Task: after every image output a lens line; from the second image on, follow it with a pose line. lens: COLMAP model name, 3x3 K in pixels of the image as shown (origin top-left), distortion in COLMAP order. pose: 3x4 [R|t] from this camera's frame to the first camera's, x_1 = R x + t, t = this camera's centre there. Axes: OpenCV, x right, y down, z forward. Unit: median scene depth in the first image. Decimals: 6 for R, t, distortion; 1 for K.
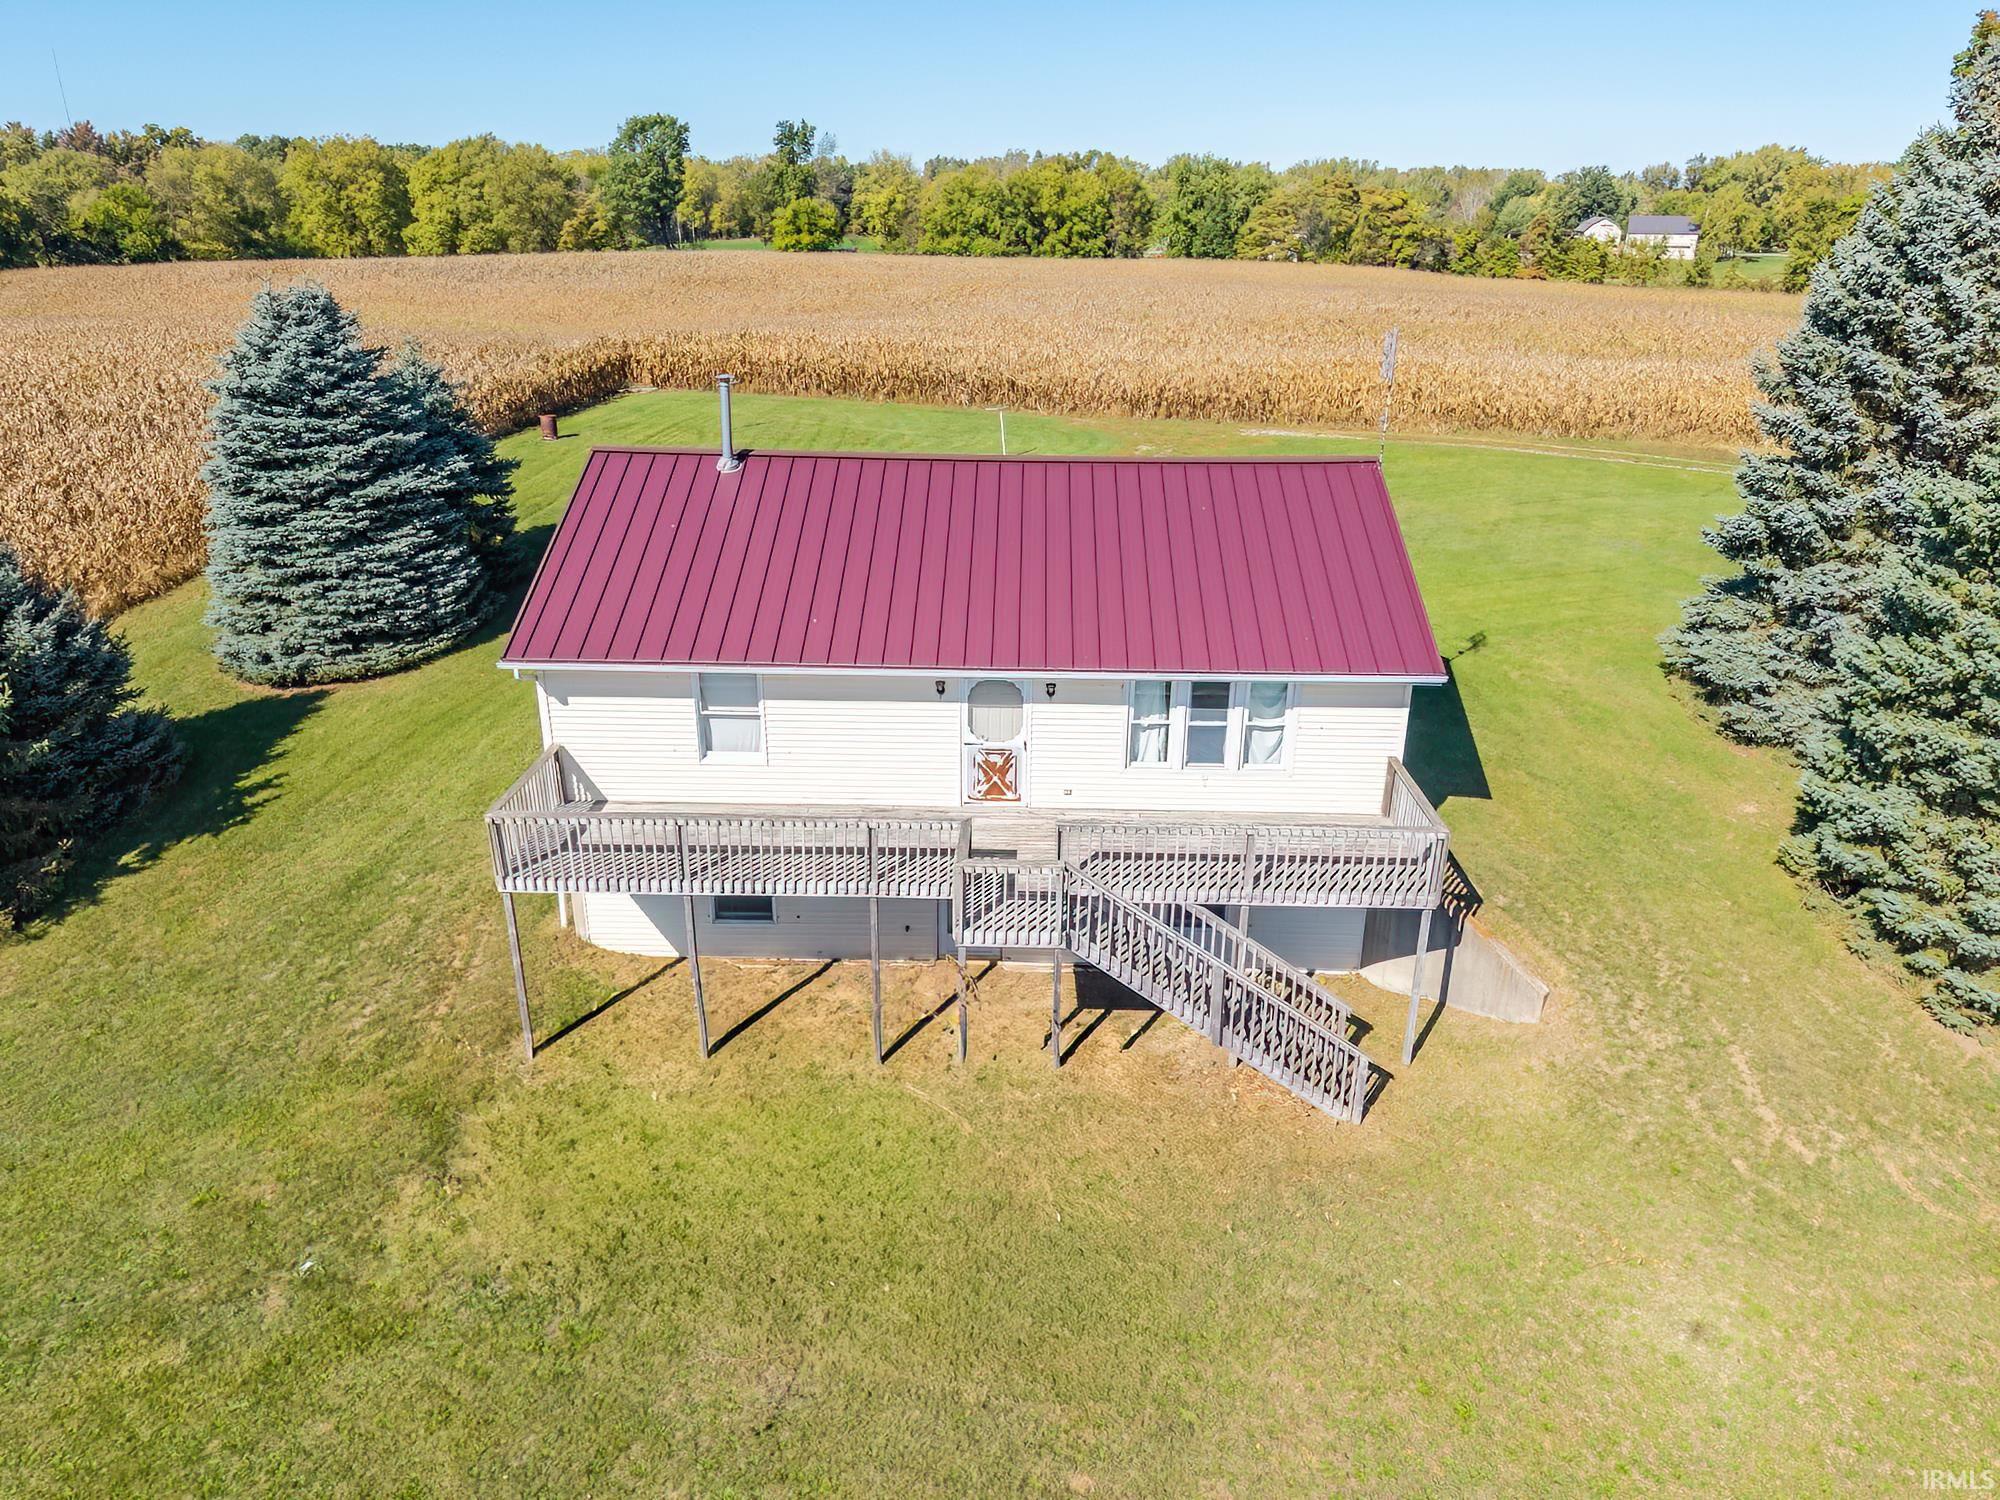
lens RADIAL K [[1347.9, 0, 1002.3], [0, 1347.9, 755.1], [0, 0, 1]] dist [0.028302, -0.016400]
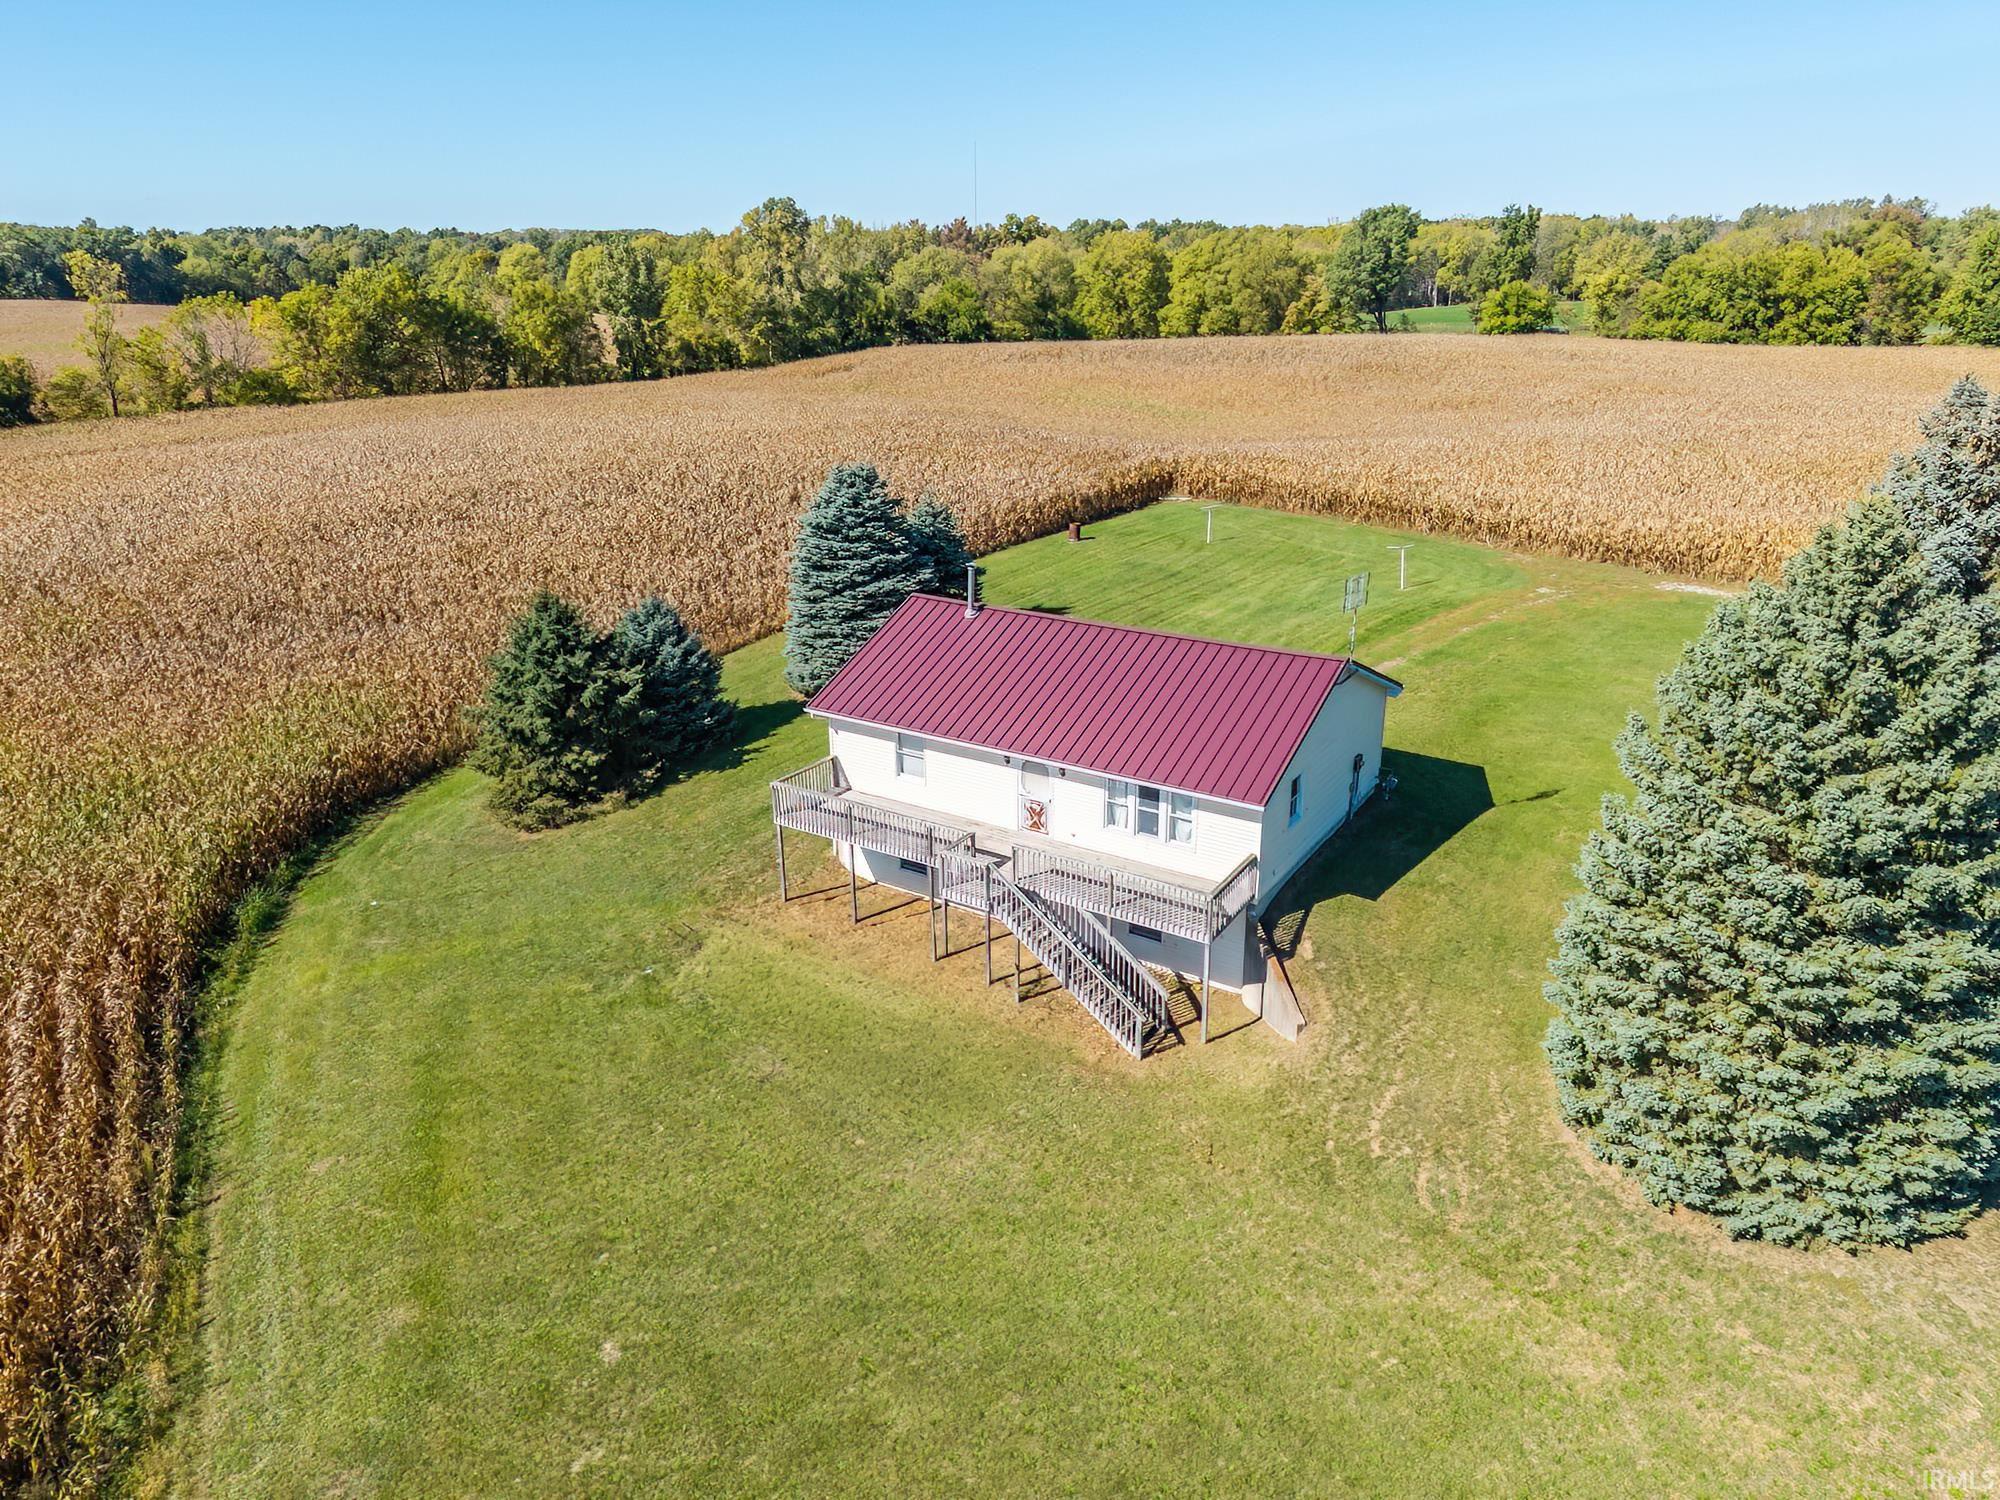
lens RADIAL K [[1390.6, 0, 997.9], [0, 1390.6, 745.8], [0, 0, 1]] dist [0.110370, -0.113419]
pose [[0.845627, 0.166227, -0.507232, 0.123617], [-0.184914, 0.982658, 0.013754, -0.013130], [0.500722, 0.082164, 0.861700, -0.080721]]
